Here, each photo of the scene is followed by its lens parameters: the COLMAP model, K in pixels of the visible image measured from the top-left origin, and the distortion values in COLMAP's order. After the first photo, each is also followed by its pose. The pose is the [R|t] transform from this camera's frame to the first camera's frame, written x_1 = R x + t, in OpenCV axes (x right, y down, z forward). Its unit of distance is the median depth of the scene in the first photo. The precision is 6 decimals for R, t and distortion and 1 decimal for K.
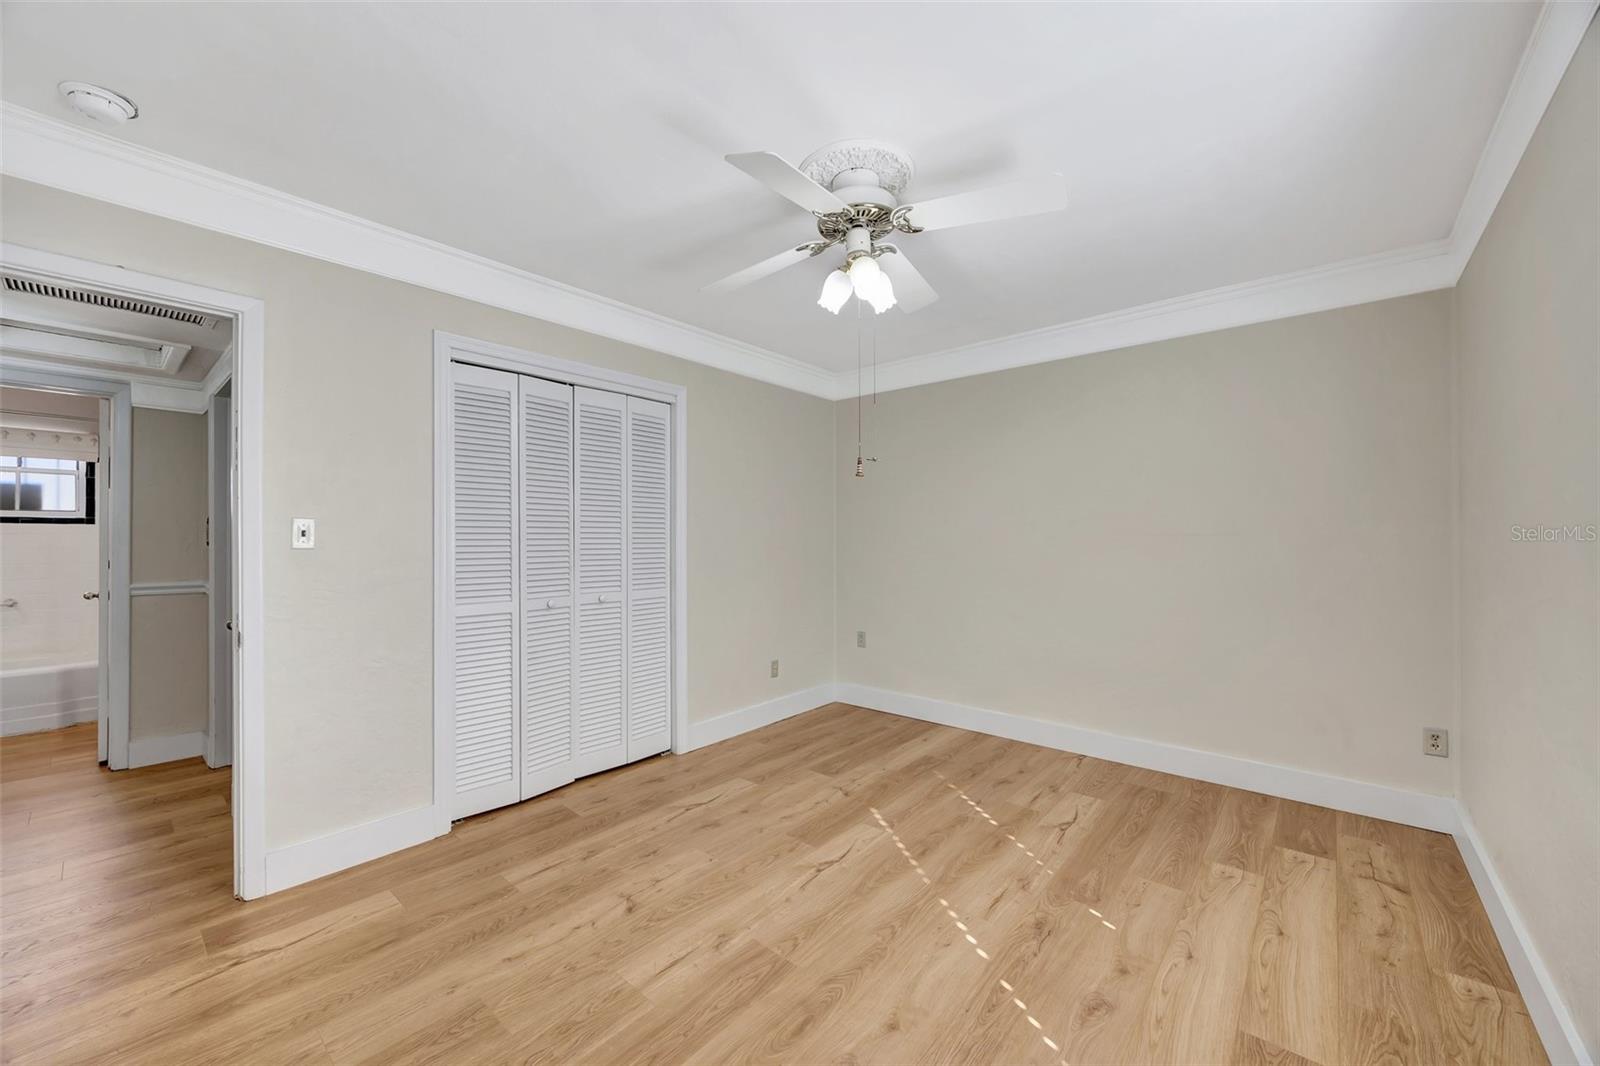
lens RADIAL K [[610.2, 0, 795.9], [0, 610.2, 533.4], [0, 0, 1]] dist [0.000354, -0.000438]
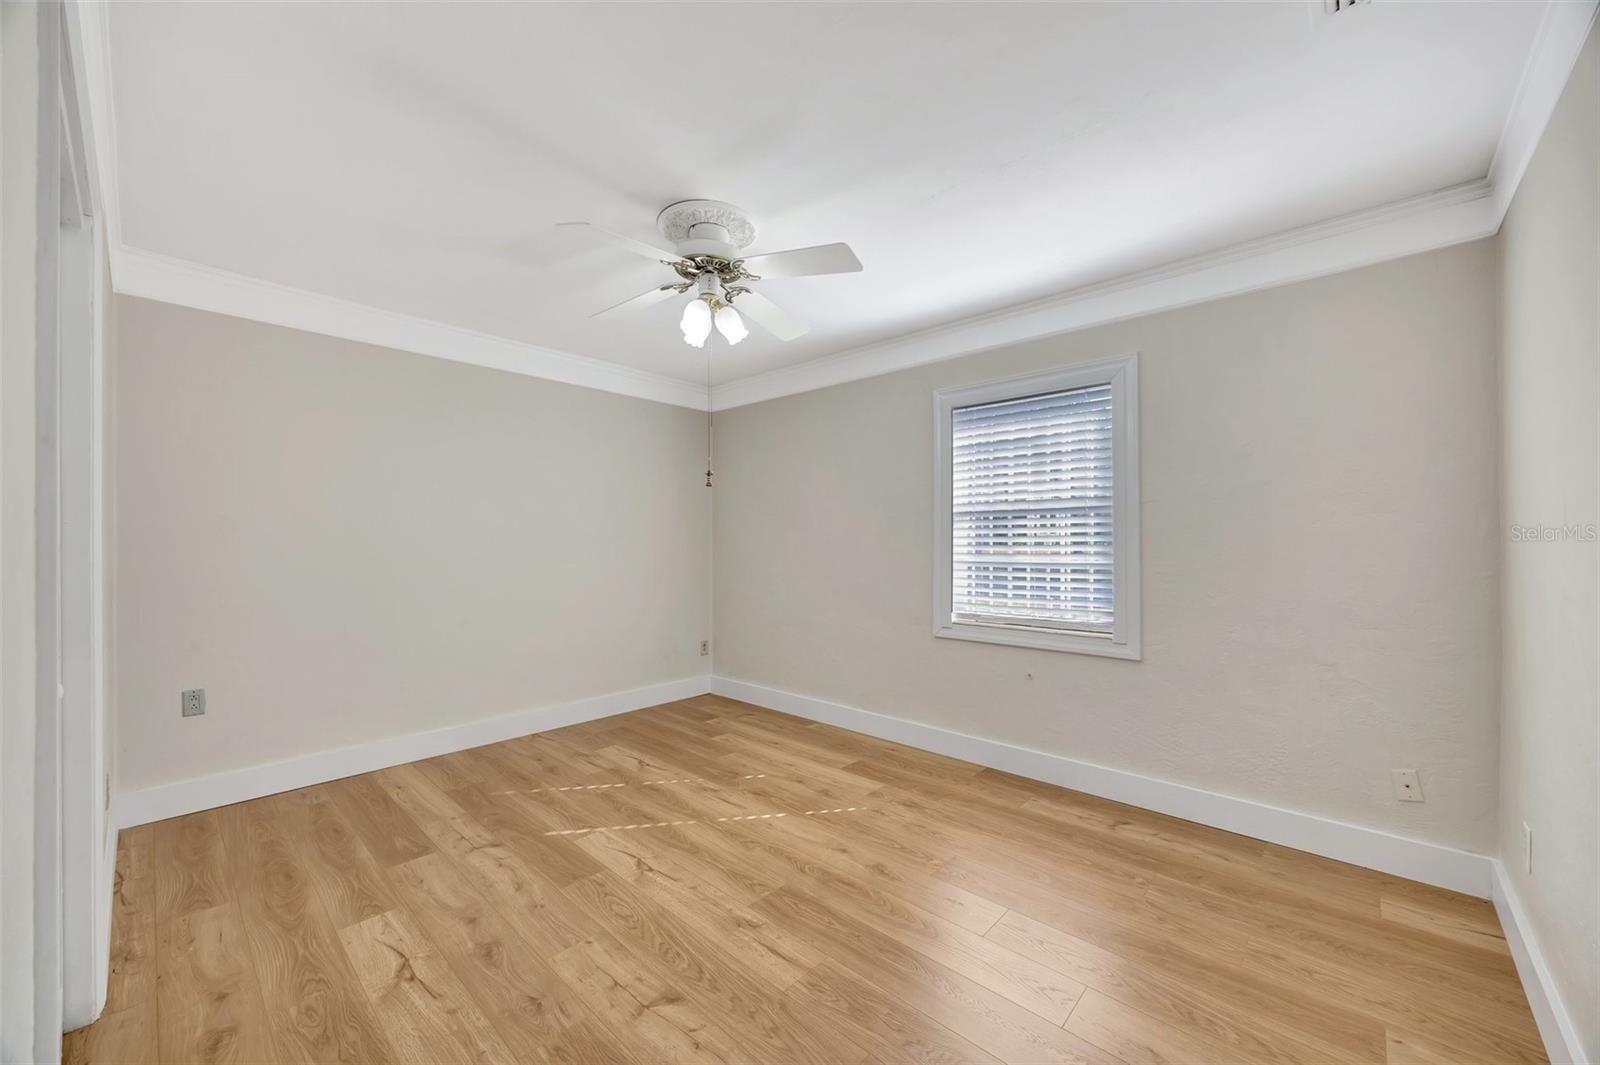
lens RADIAL K [[610.2, 0, 799.7], [0, 610.2, 530.7], [0, 0, 1]] dist [0.000354, -0.000438]
pose [[0.025355, 0.020469, 0.999469, -0.925940], [-0.010029, 0.999745, -0.020220, 0.011485], [-0.999628, -0.009511, 0.025554, 0.699888]]
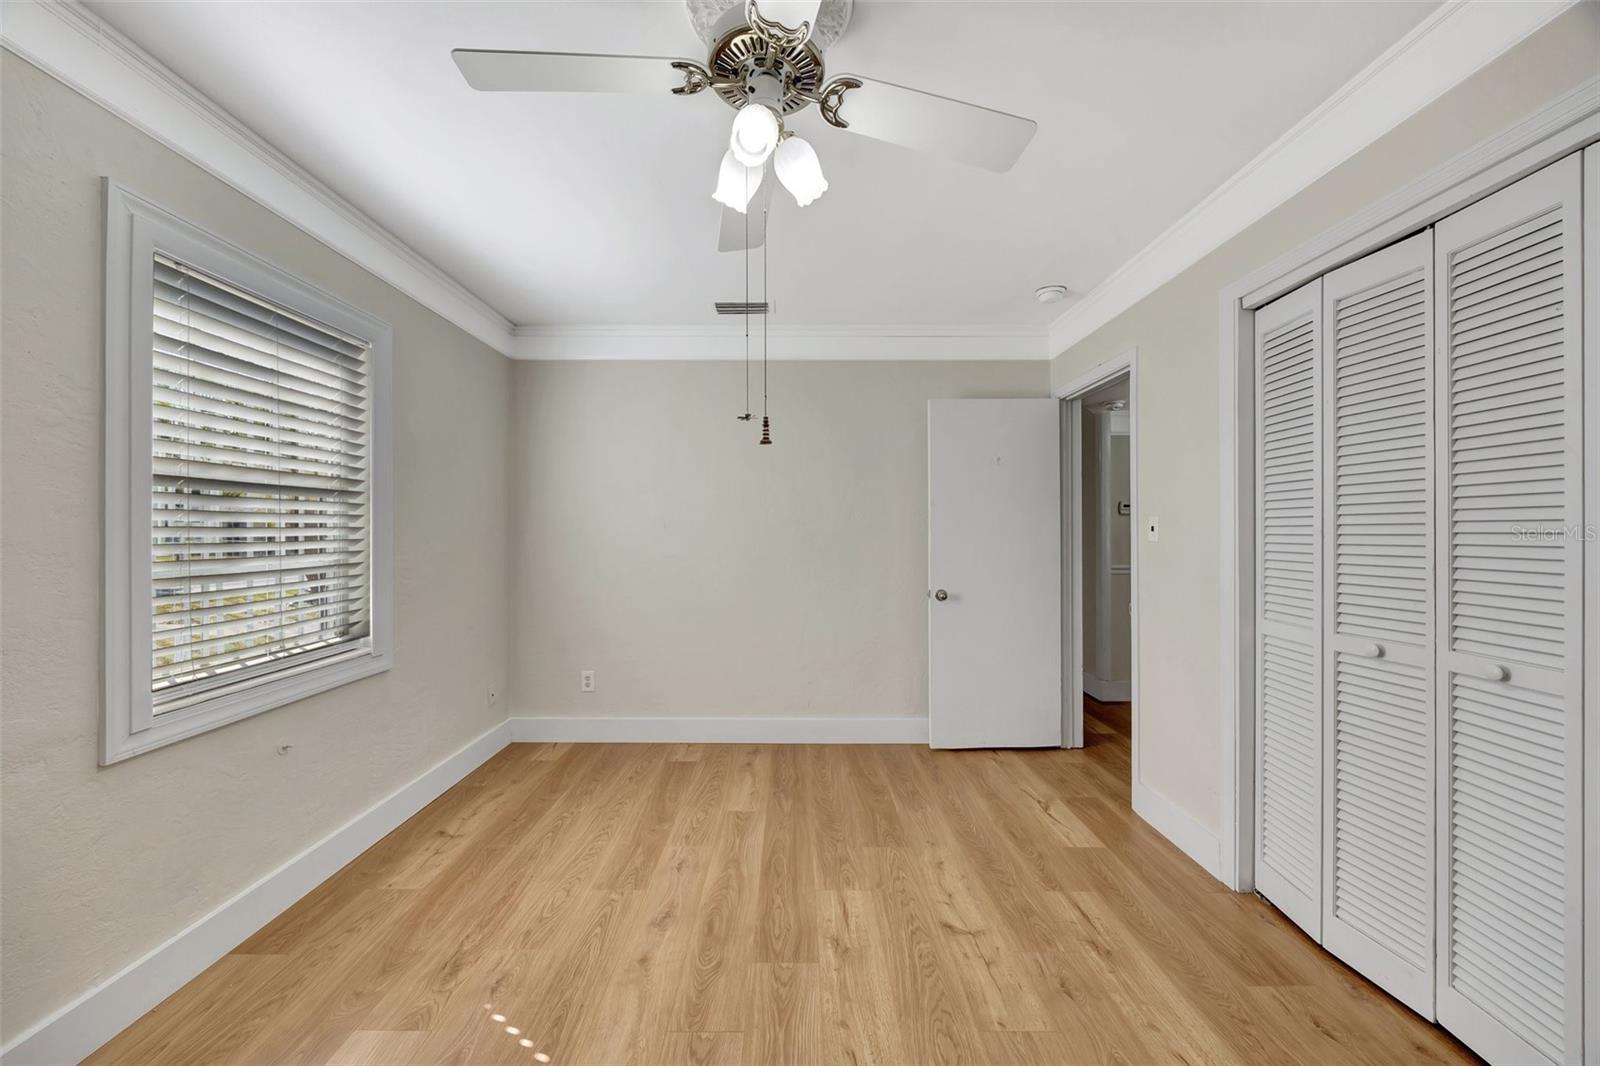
lens RADIAL K [[610.2, 0, 794.3], [0, 610.2, 526.4], [0, 0, 1]] dist [0.000354, -0.000438]
pose [[-0.750067, -0.004735, -0.661345, 0.459012], [0.008004, 0.999836, -0.016236, 0.008132], [0.661313, -0.017471, -0.749906, 1.335850]]
